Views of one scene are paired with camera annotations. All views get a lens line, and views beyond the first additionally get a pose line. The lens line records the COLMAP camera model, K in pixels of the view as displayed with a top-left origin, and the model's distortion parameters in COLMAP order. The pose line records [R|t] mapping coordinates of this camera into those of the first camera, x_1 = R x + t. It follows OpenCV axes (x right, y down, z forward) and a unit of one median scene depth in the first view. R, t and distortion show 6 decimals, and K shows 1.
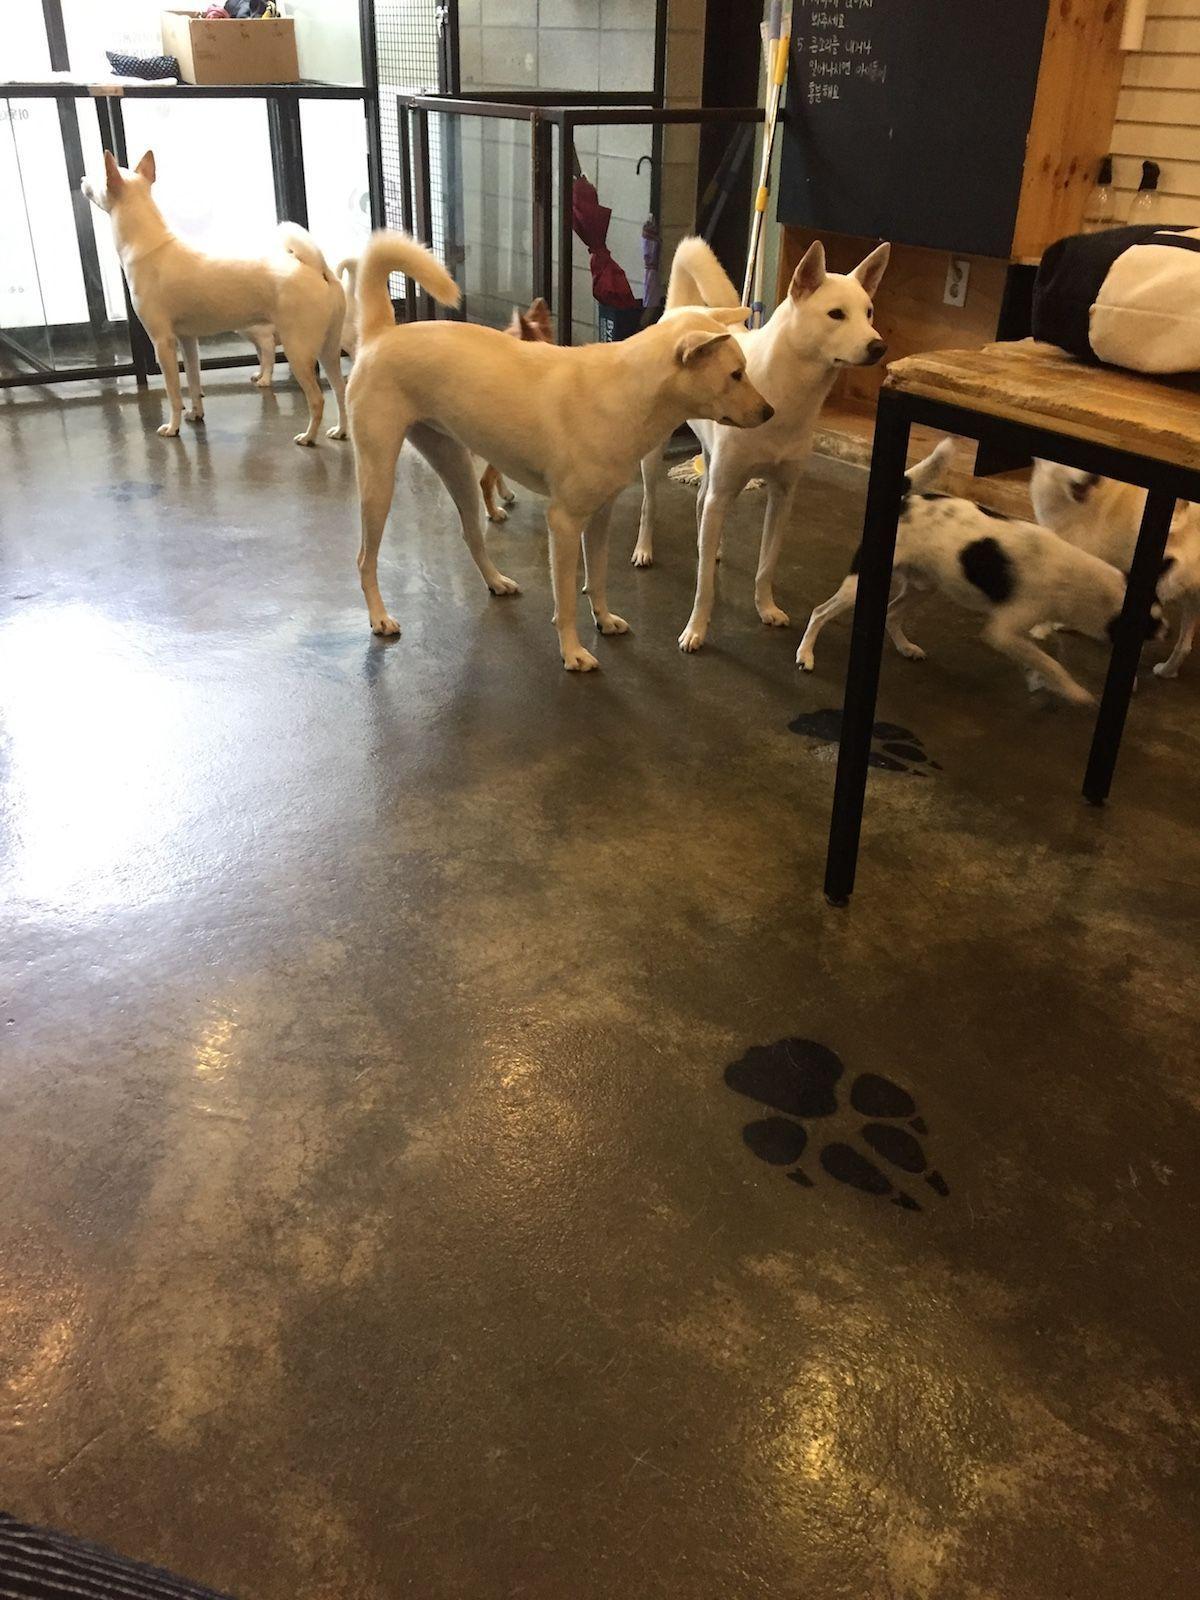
lens RADIAL K [[1380.9, 0, 593.9], [0, 1380.9, 809.2], [0, 0, 1]] dist [0.088341, -0.112892]
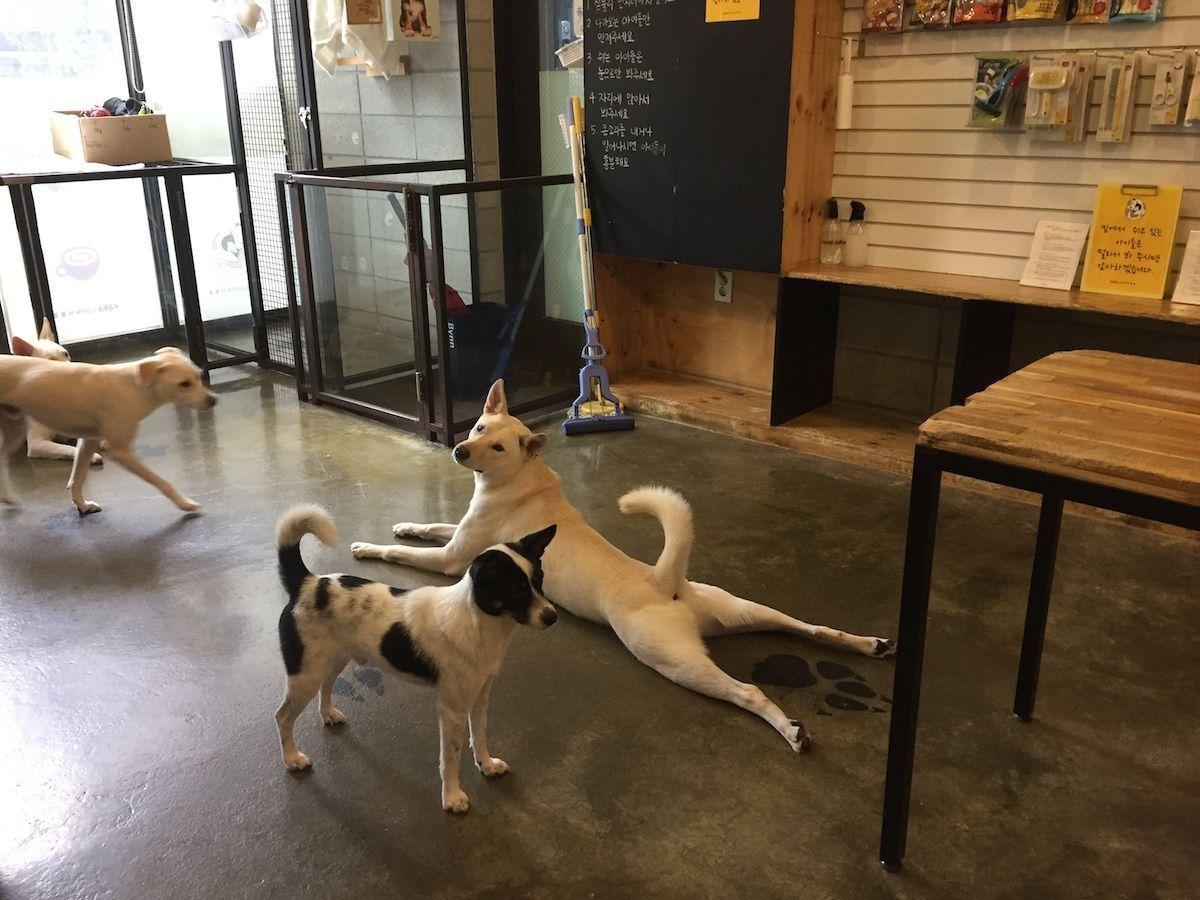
lens RADIAL K [[1035.7, 0, 601.5], [0, 1035.7, 449.2], [0, 0, 1]] dist [0.088341, -0.112892]
pose [[0.967358, -0.107509, 0.229478, -0.115462], [0.145363, 0.977165, -0.154976, -0.090280], [-0.207576, 0.183275, 0.960897, 0.091485]]
